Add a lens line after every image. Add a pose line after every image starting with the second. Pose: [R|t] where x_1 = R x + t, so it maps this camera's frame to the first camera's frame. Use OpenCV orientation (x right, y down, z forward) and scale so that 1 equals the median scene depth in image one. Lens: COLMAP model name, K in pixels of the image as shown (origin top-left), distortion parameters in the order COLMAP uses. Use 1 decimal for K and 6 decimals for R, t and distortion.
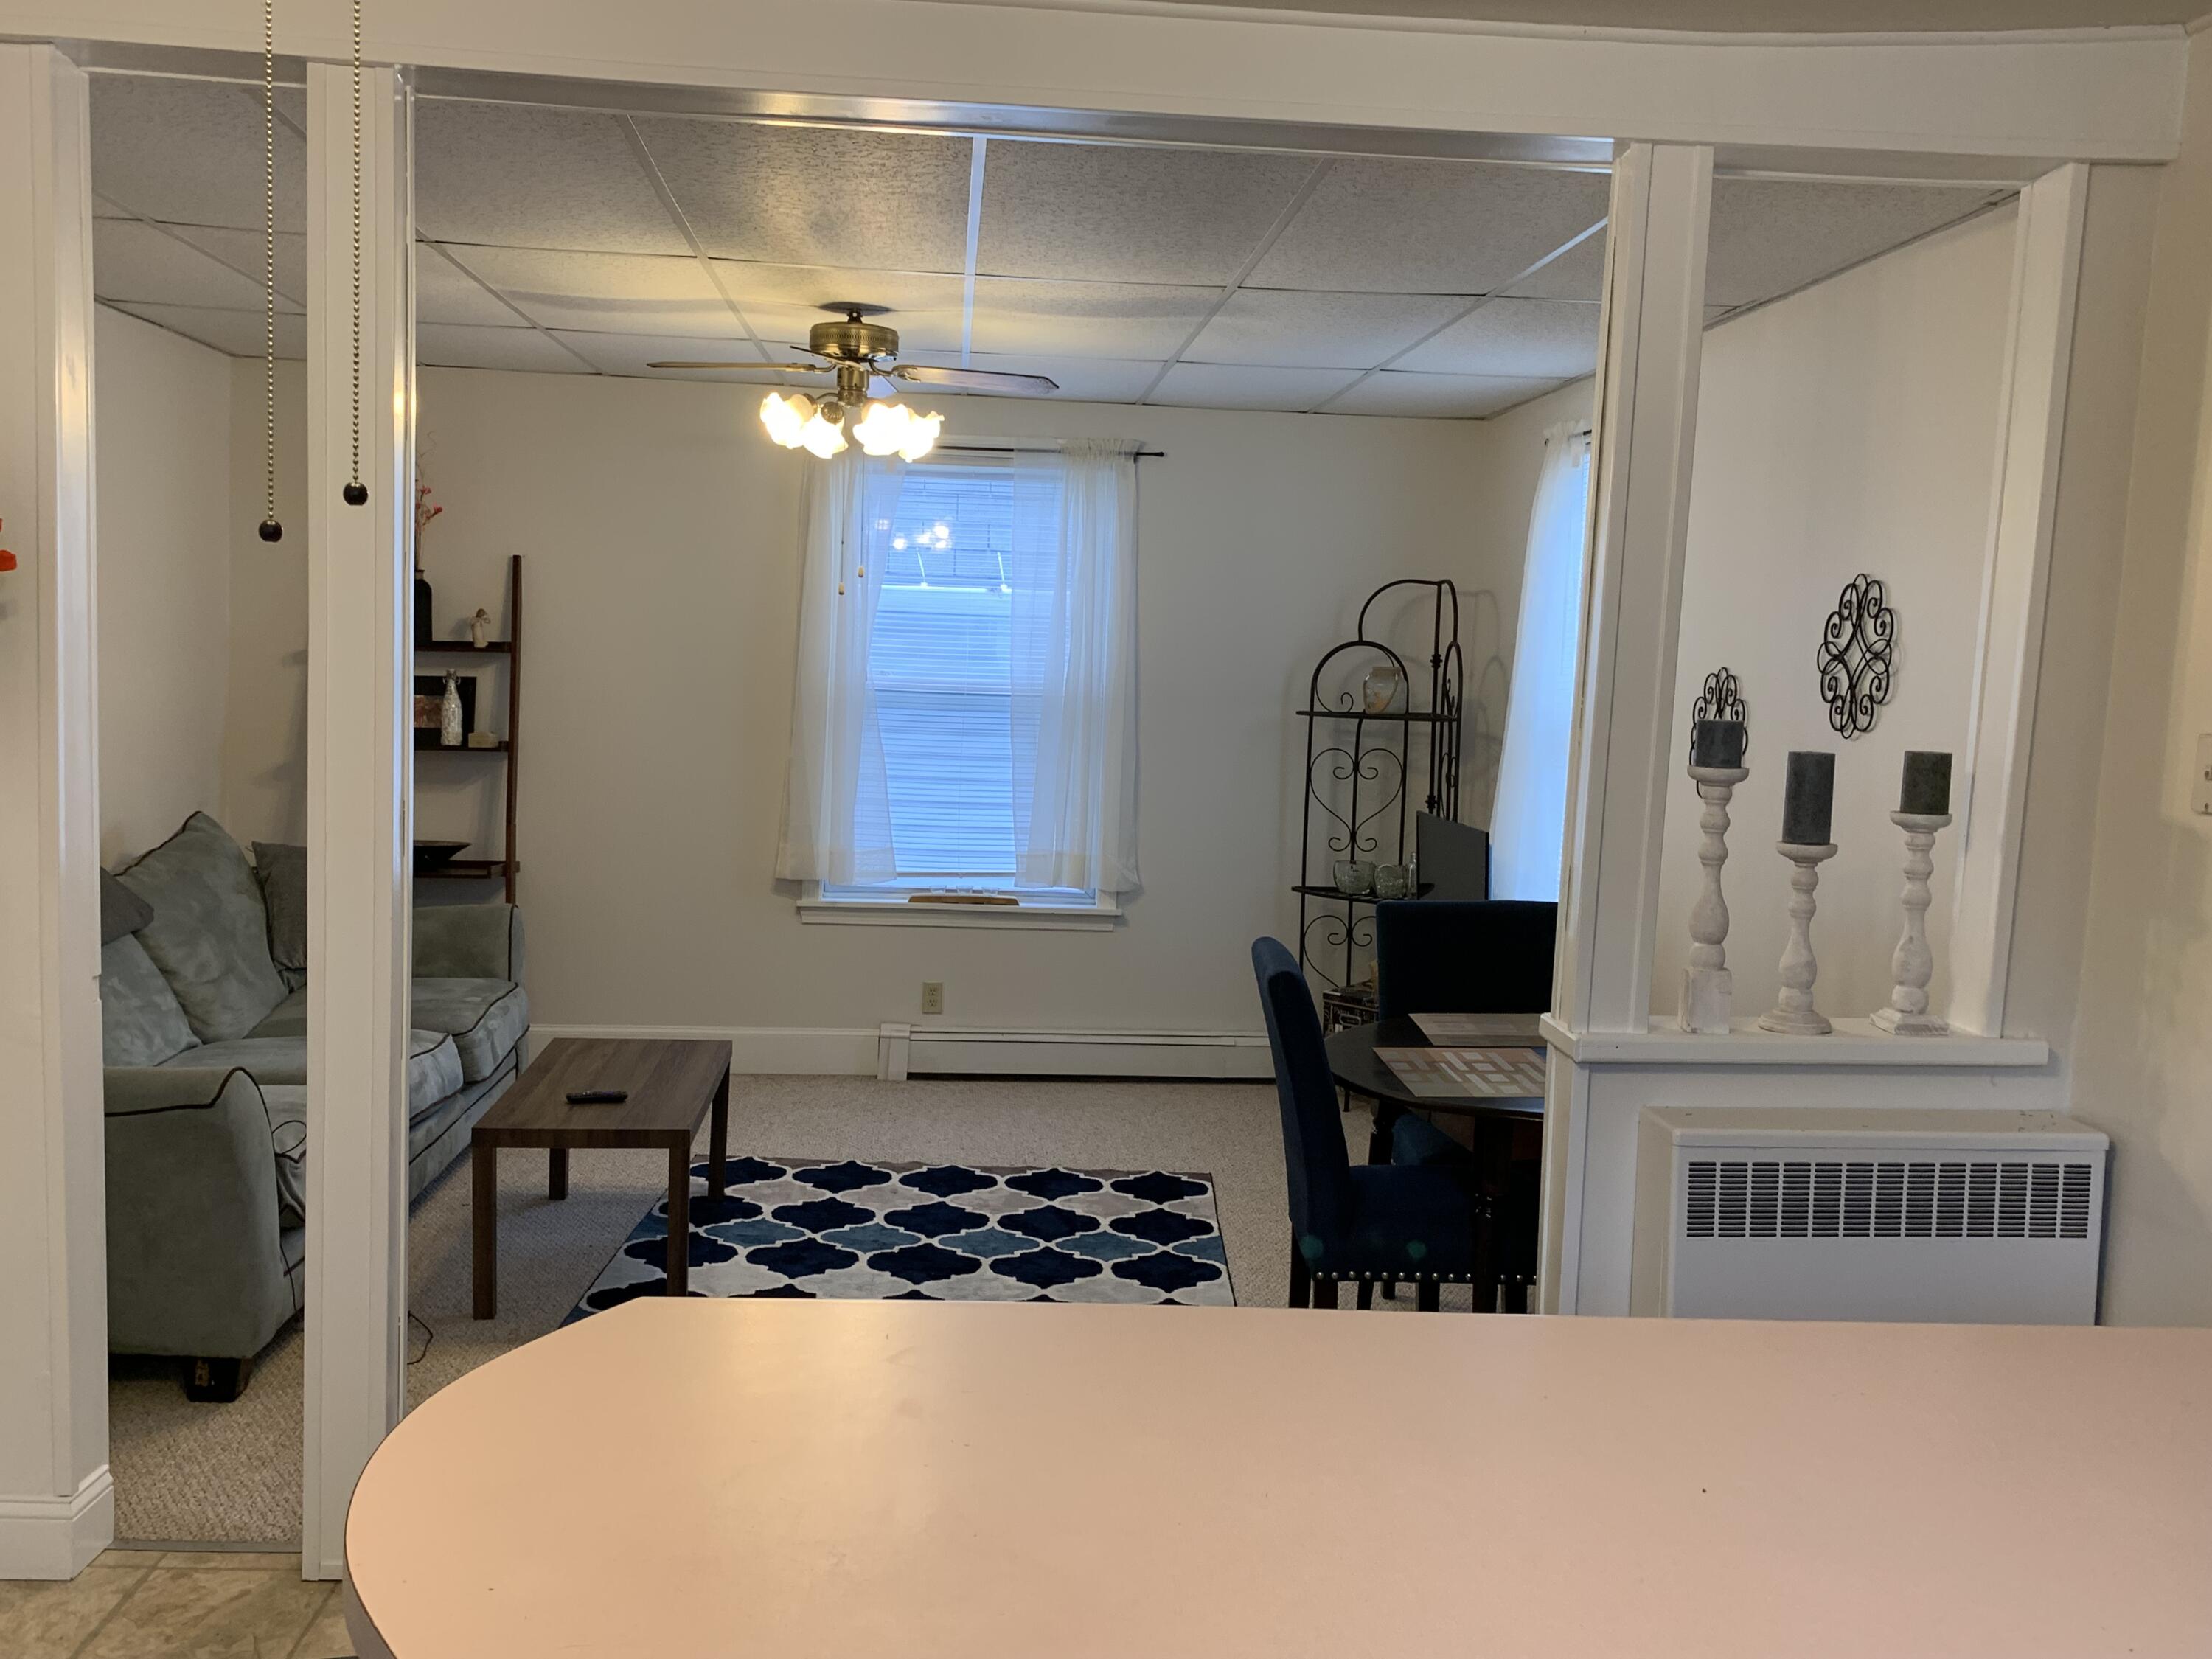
lens RADIAL K [[1912.7, 0, 1094.0], [0, 1912.7, 839.3], [0, 0, 1]] dist [0.100922, -0.186155]
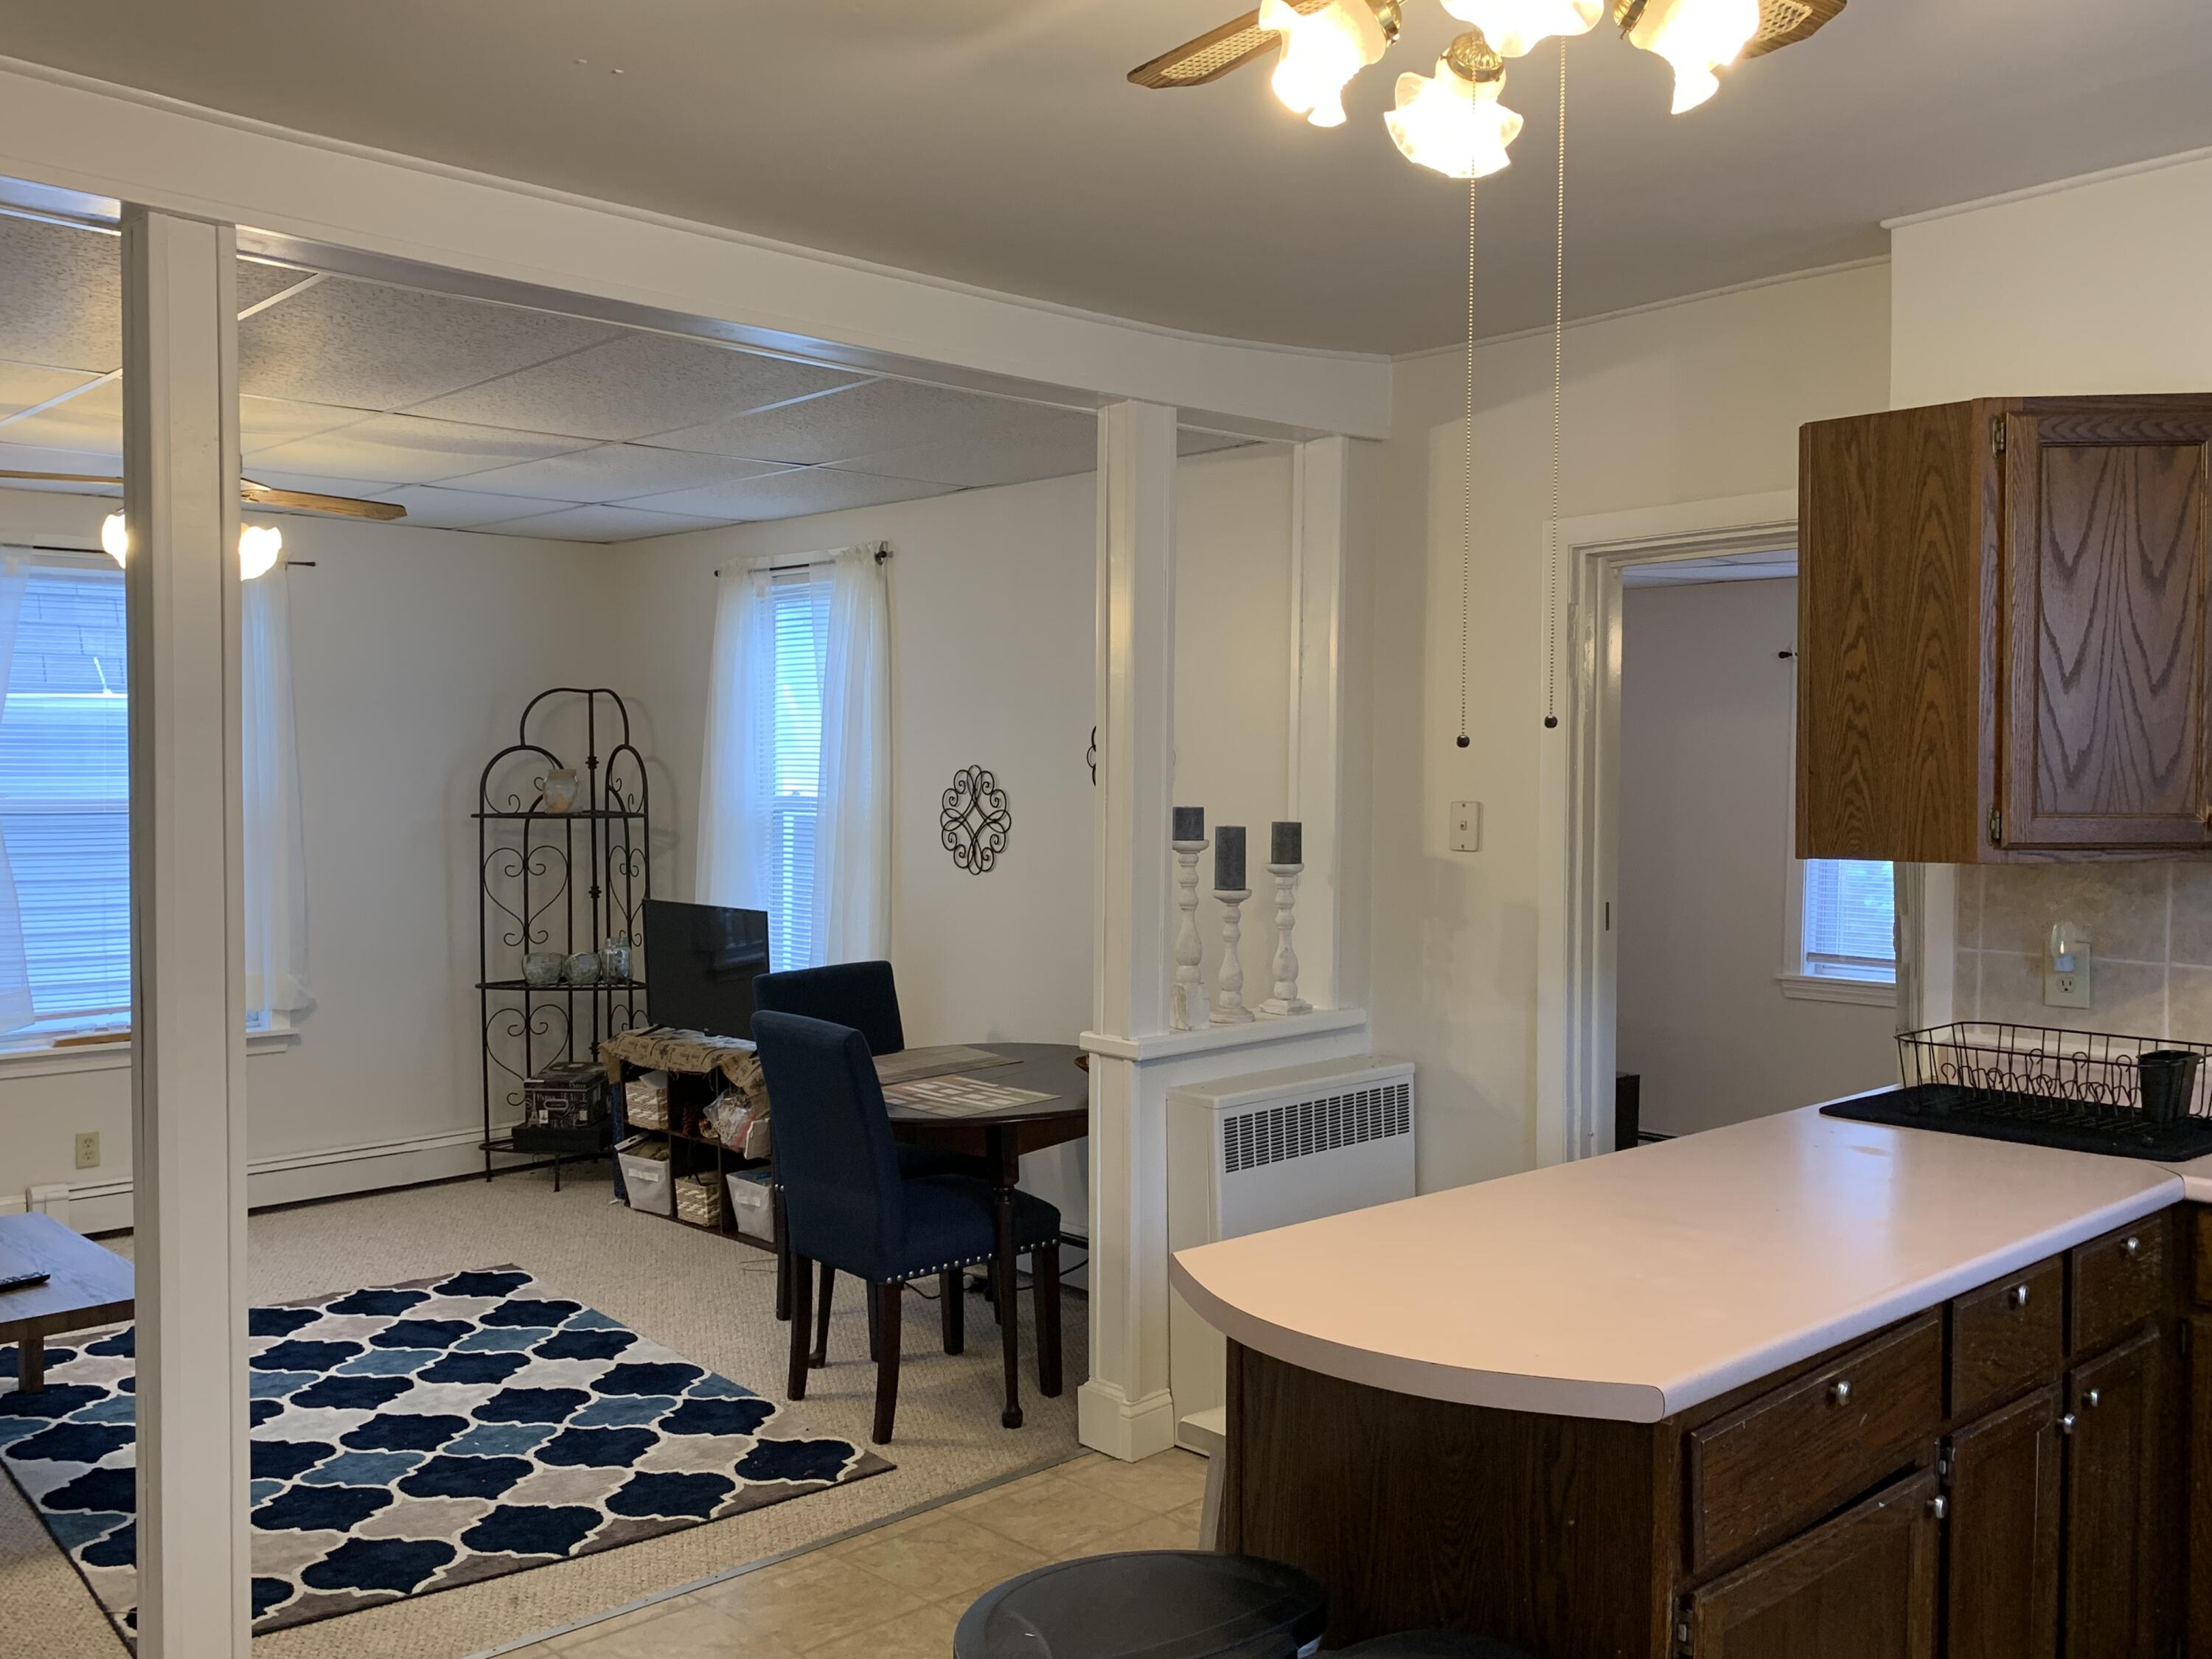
lens RADIAL K [[1912.7, 0, 1083.0], [0, 1912.7, 823.6], [0, 0, 1]] dist [0.100922, -0.186155]
pose [[0.775116, -0.053313, 0.629565, -0.372939], [0.084326, 0.996248, -0.019457, -0.017506], [-0.626166, 0.068170, 0.776704, -0.023217]]
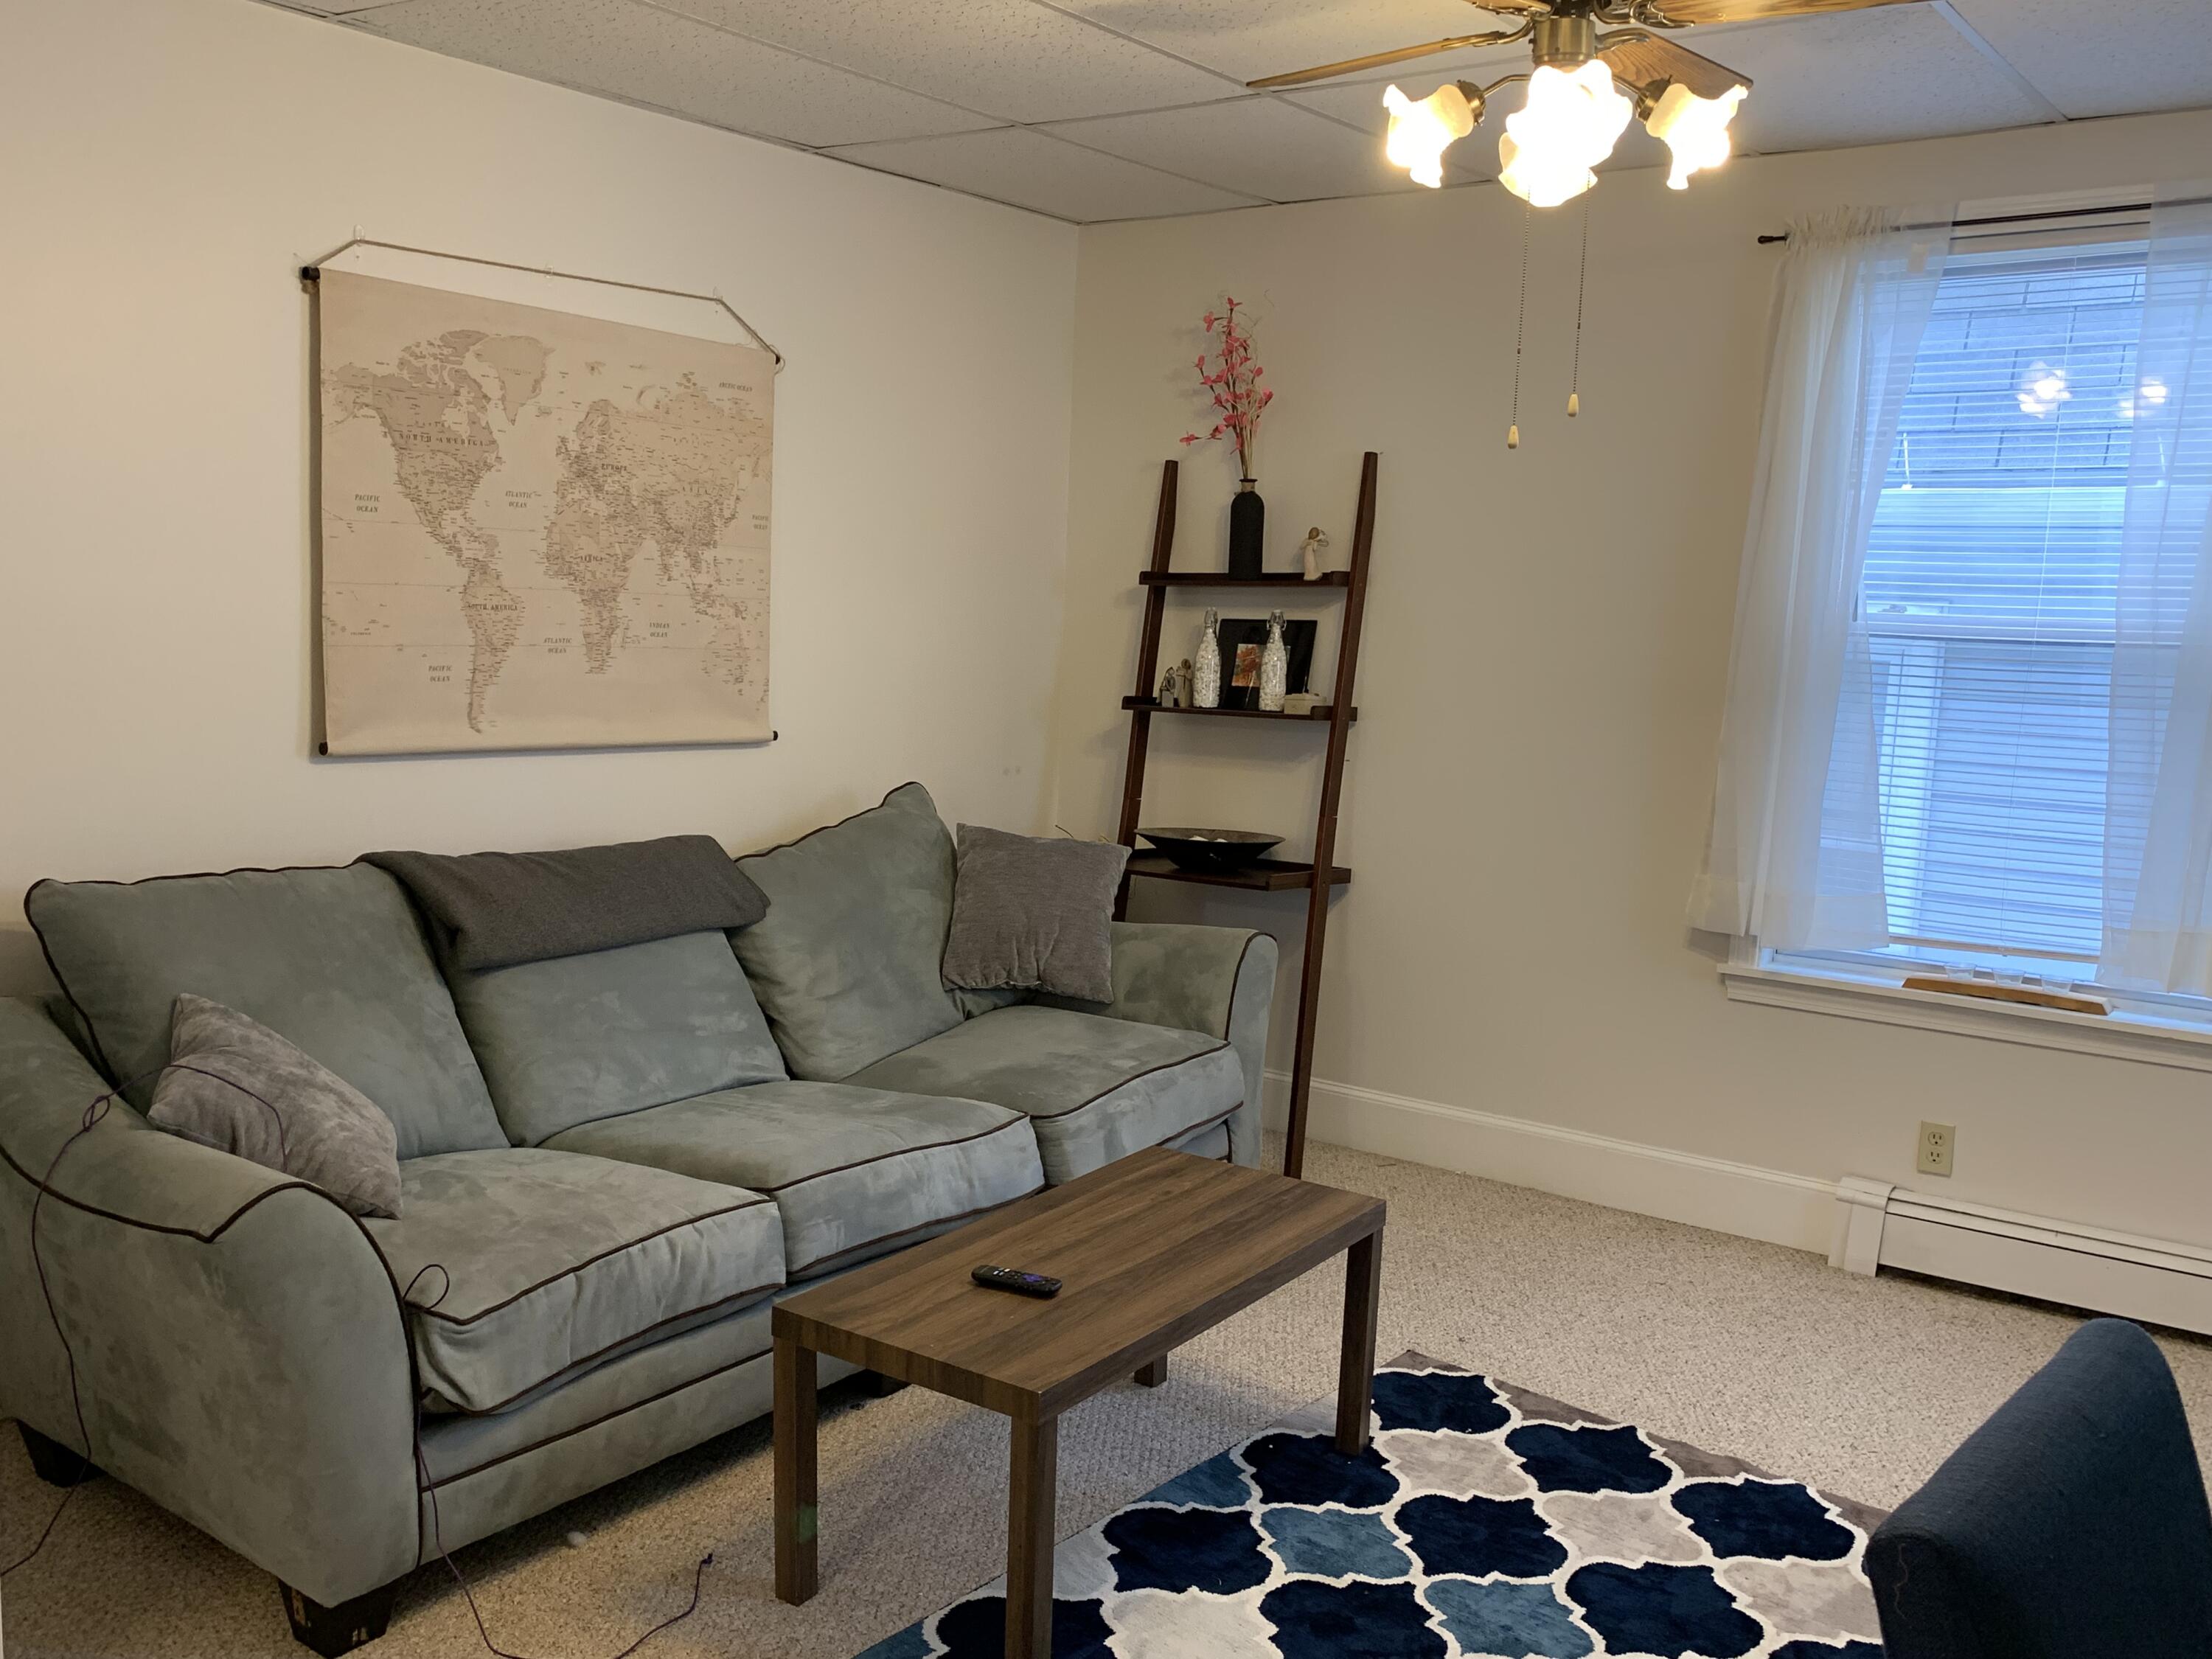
lens RADIAL K [[1912.7, 0, 1107.6], [0, 1912.7, 841.7], [0, 0, 1]] dist [0.100922, -0.186155]
pose [[0.763727, 0.071650, -0.641550, 0.130274], [-0.059857, 0.997400, 0.040135, -0.029024], [0.642758, 0.007749, 0.766030, 0.472936]]
